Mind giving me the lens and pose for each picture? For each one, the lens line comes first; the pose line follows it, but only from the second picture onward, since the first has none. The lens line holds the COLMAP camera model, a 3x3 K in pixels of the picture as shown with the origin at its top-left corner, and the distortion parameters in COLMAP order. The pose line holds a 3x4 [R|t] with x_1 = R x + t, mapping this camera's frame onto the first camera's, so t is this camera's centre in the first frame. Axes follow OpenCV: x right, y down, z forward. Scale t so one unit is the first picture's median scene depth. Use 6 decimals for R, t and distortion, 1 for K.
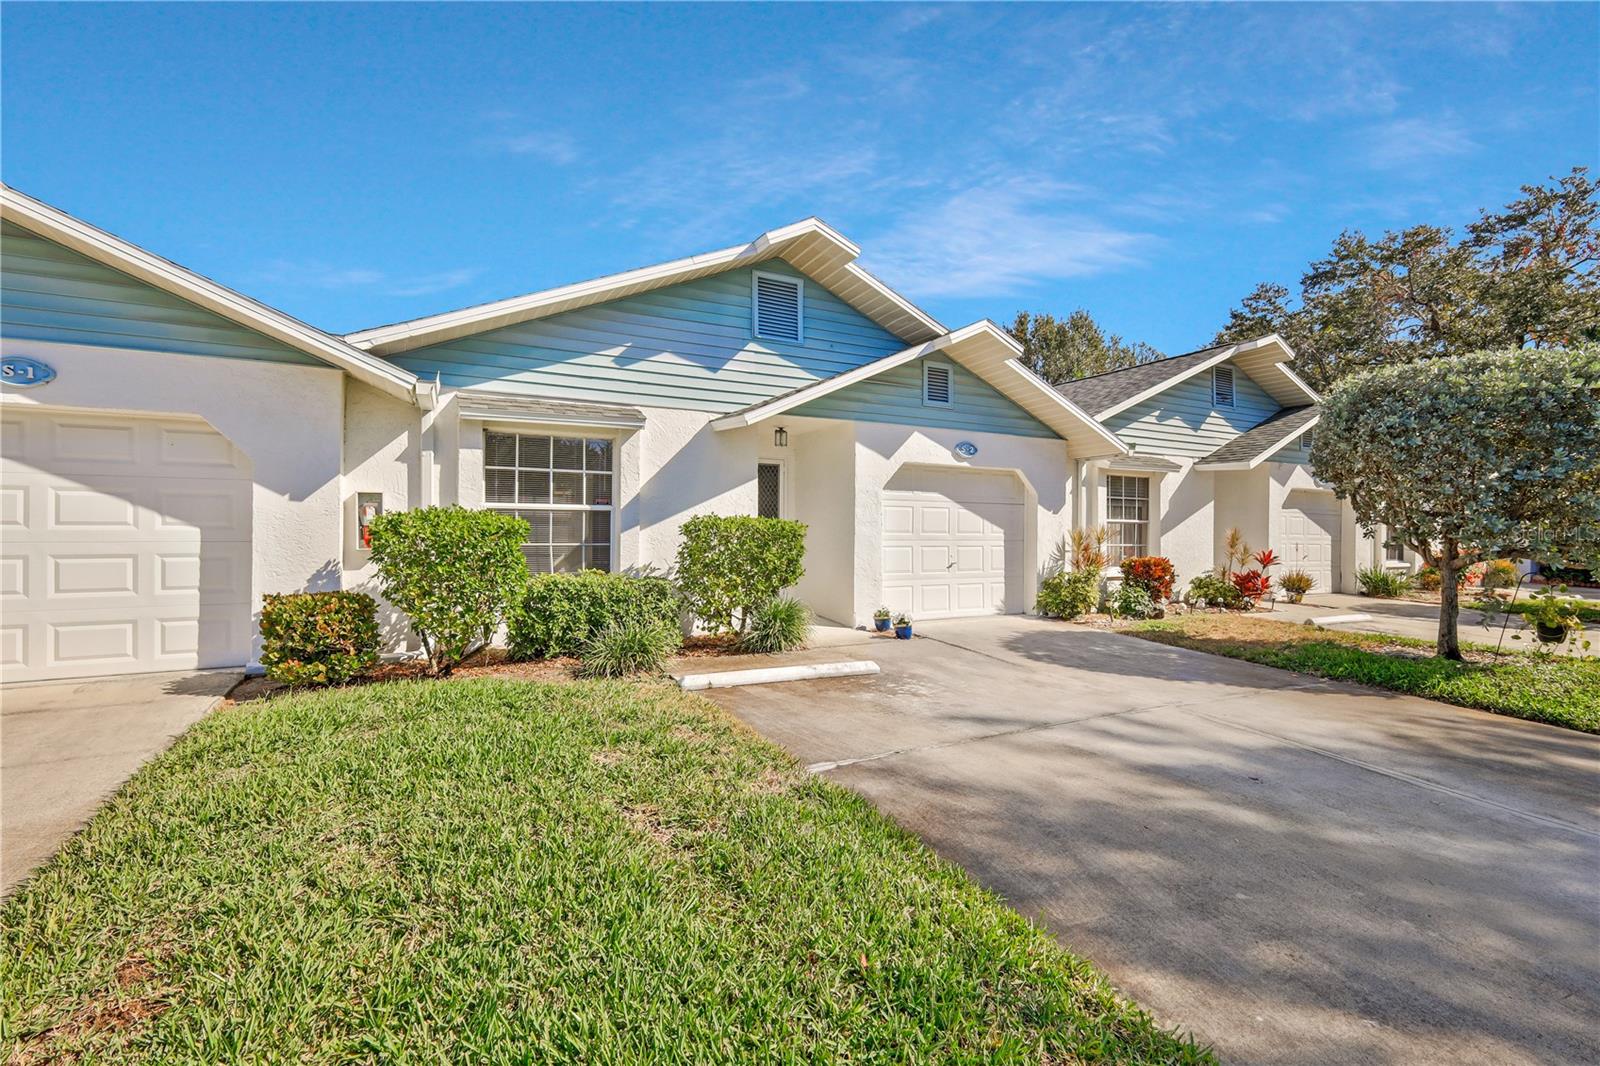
lens RADIAL K [[713.5, 0, 802.1], [0, 713.5, 527.8], [0, 0, 1]] dist [0.004448, 0.000454]
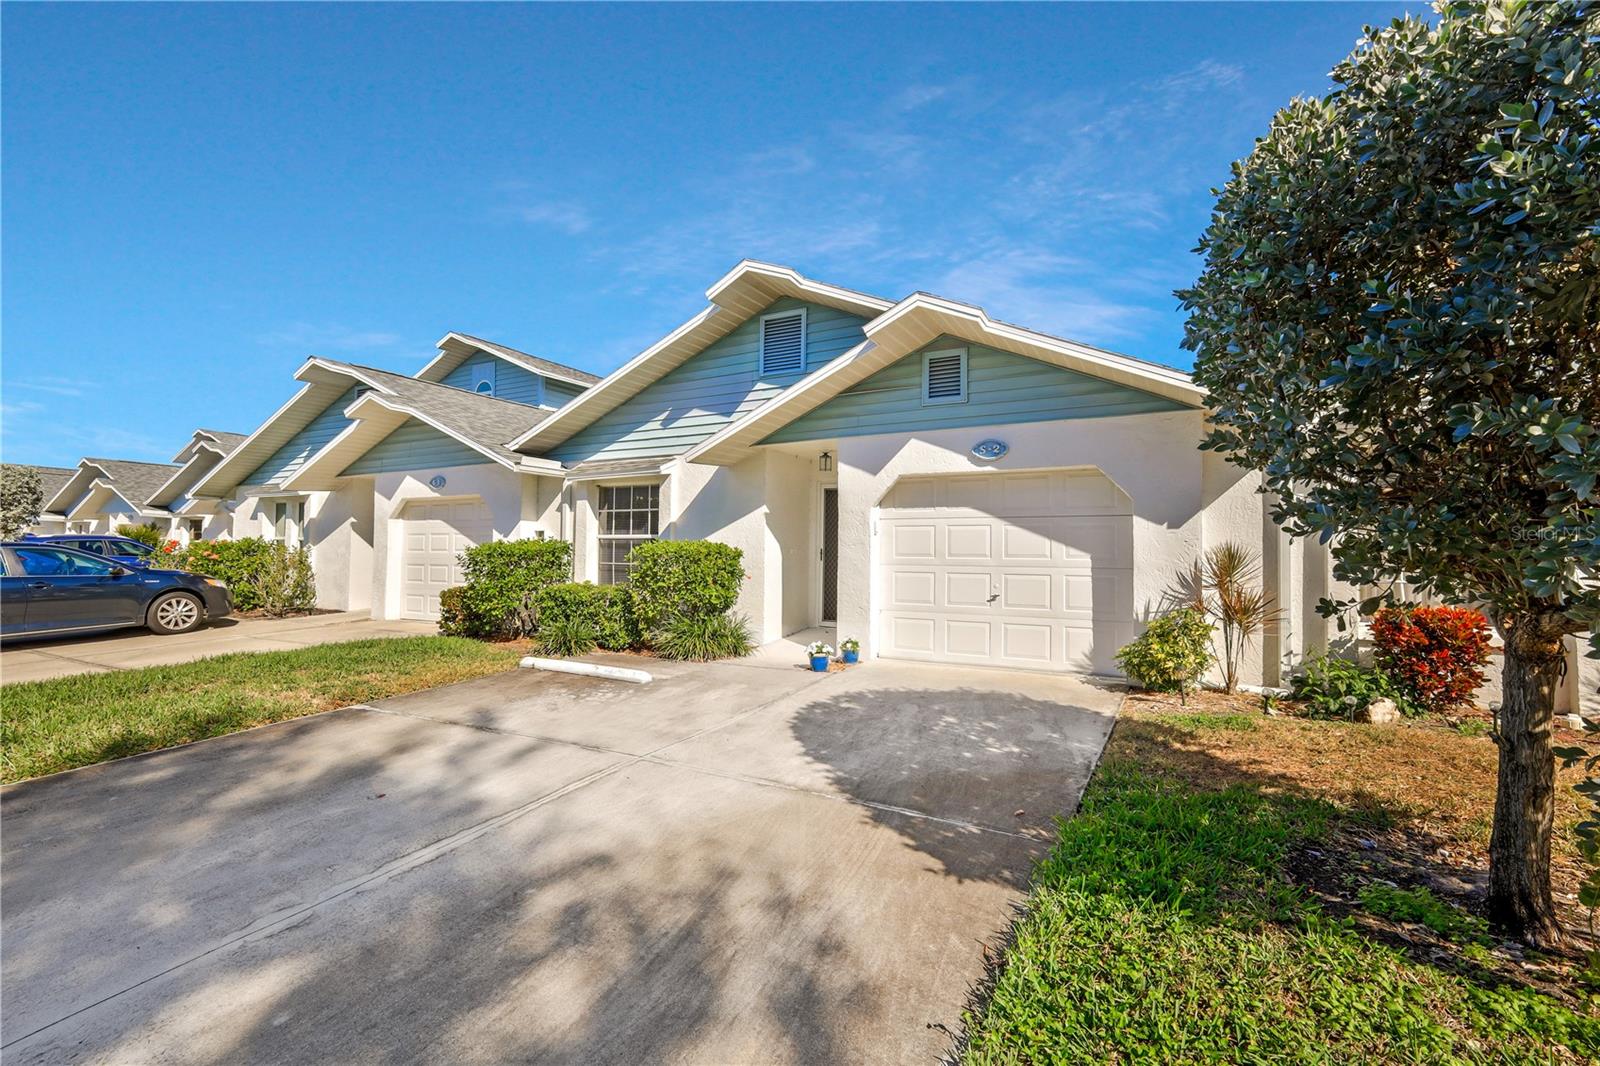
lens RADIAL K [[713.5, 0, 802.1], [0, 713.5, 527.8], [0, 0, 1]] dist [0.004448, 0.000454]
pose [[0.545641, -0.034931, -0.837291, 0.949011], [-0.002757, 0.999051, -0.043475, 0.012158], [0.838015, 0.026030, 0.545027, 0.503649]]
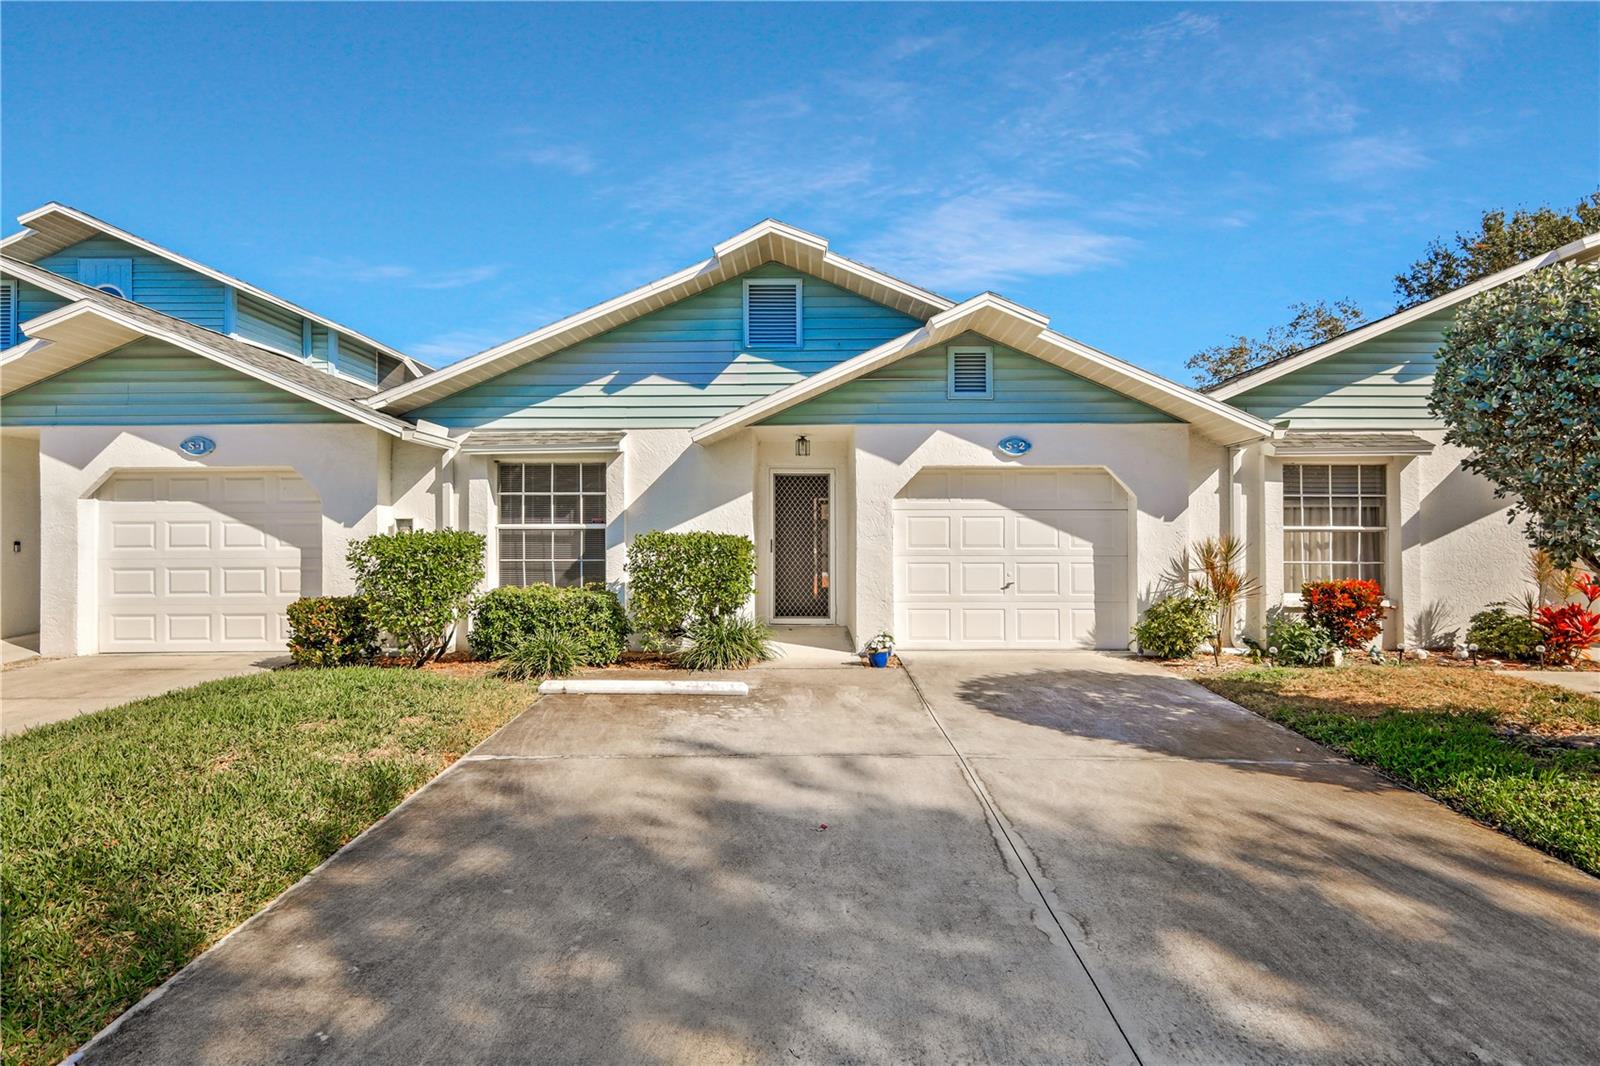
lens RADIAL K [[838.0, 0, 797.9], [0, 838.0, 524.3], [0, 0, 1]] dist [0.004083, 0.000709]
pose [[0.876003, -0.018935, -0.481933, 0.589127], [0.009735, 0.999720, -0.021584, -0.000851], [0.482207, 0.014216, 0.875942, 0.039409]]
